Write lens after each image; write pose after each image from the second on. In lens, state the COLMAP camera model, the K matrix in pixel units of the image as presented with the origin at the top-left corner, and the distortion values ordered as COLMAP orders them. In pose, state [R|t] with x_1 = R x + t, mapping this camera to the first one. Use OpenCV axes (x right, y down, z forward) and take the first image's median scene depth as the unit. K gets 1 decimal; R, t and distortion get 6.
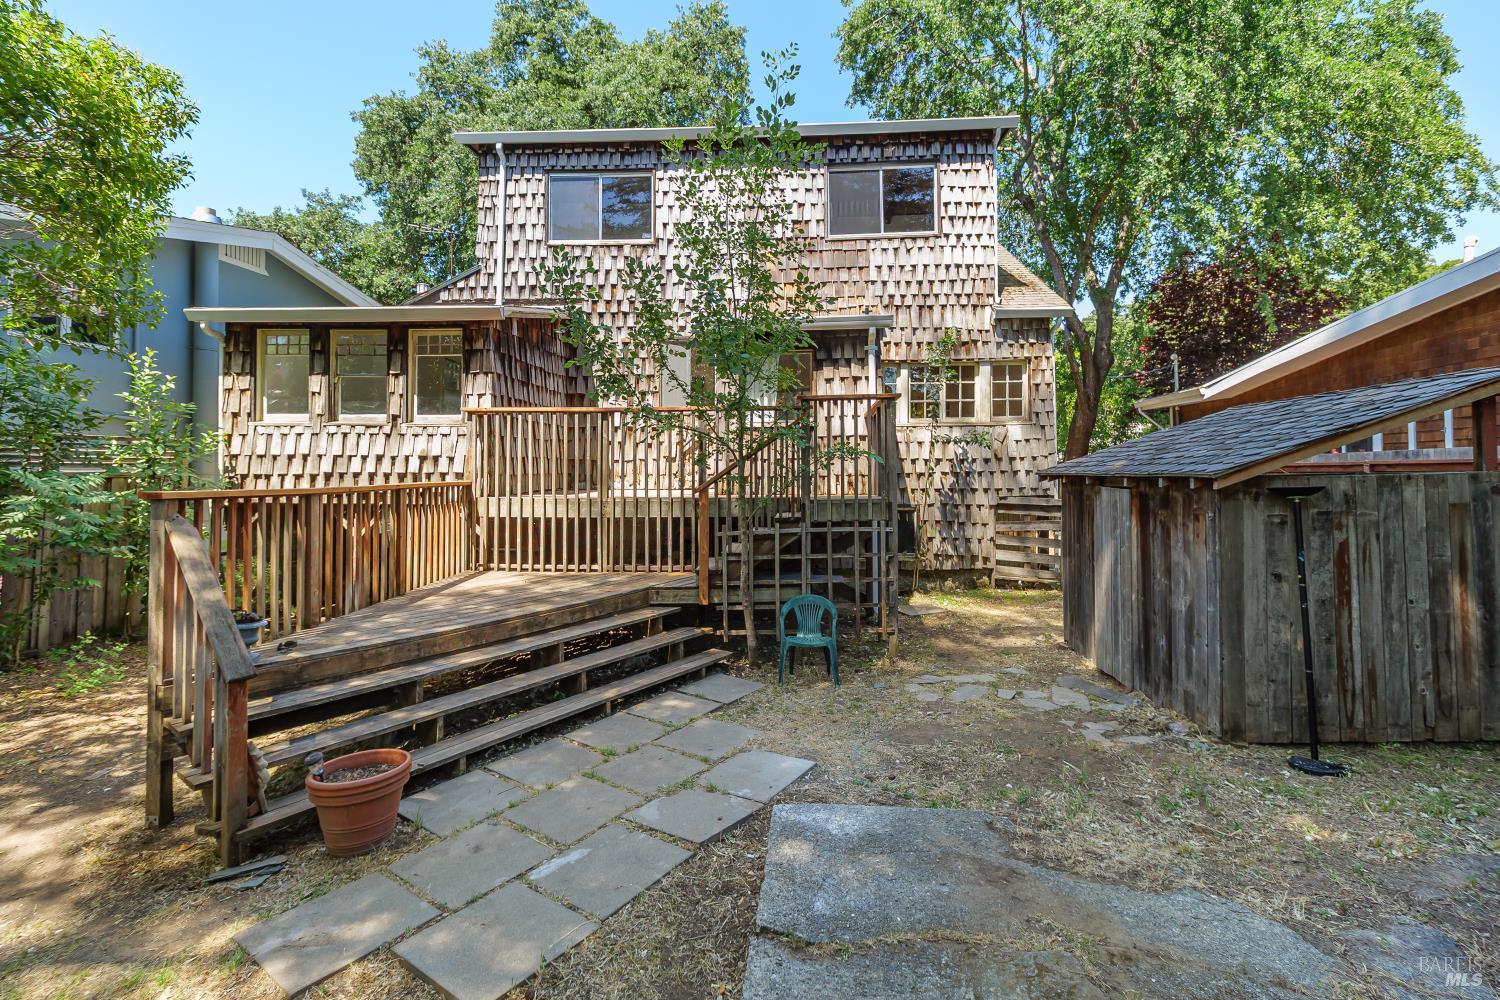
lens RADIAL K [[643.6, 0, 738.7], [0, 643.6, 442.0], [0, 0, 1]] dist [0.001333, -0.000129]
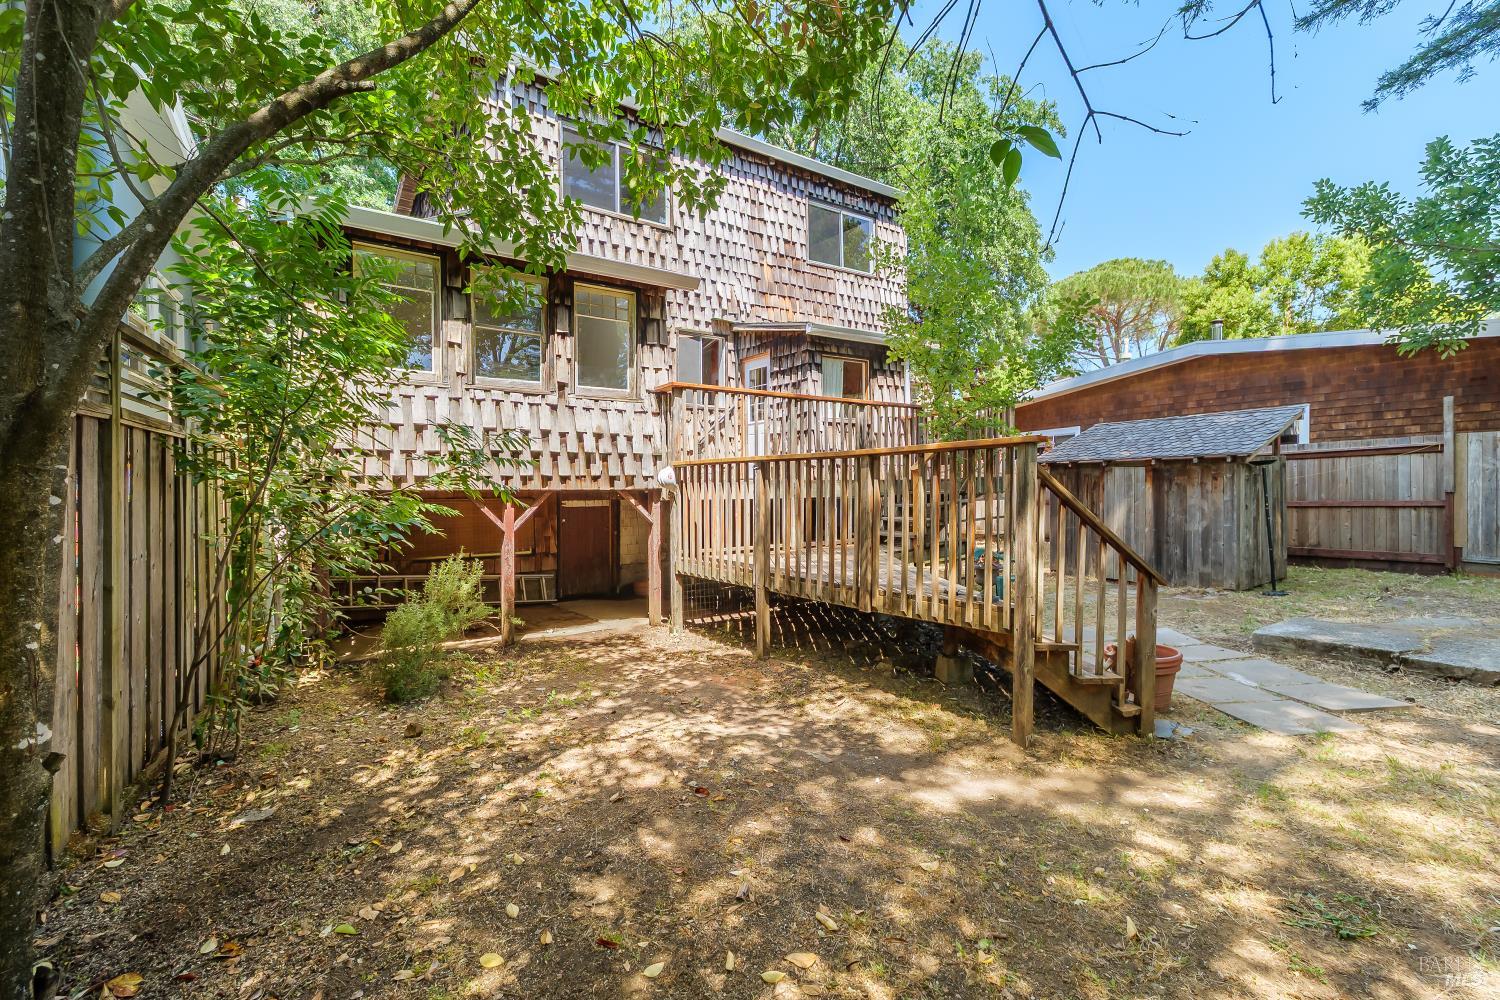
lens RADIAL K [[637.9, 0, 750.6], [0, 637.9, 482.3], [0, 0, 1]] dist [0.000443, -0.000026]
pose [[0.797569, -0.002359, 0.603223, -0.632269], [-0.019773, 0.999353, 0.030052, 0.042984], [-0.602903, -0.035895, 0.797006, 0.145557]]
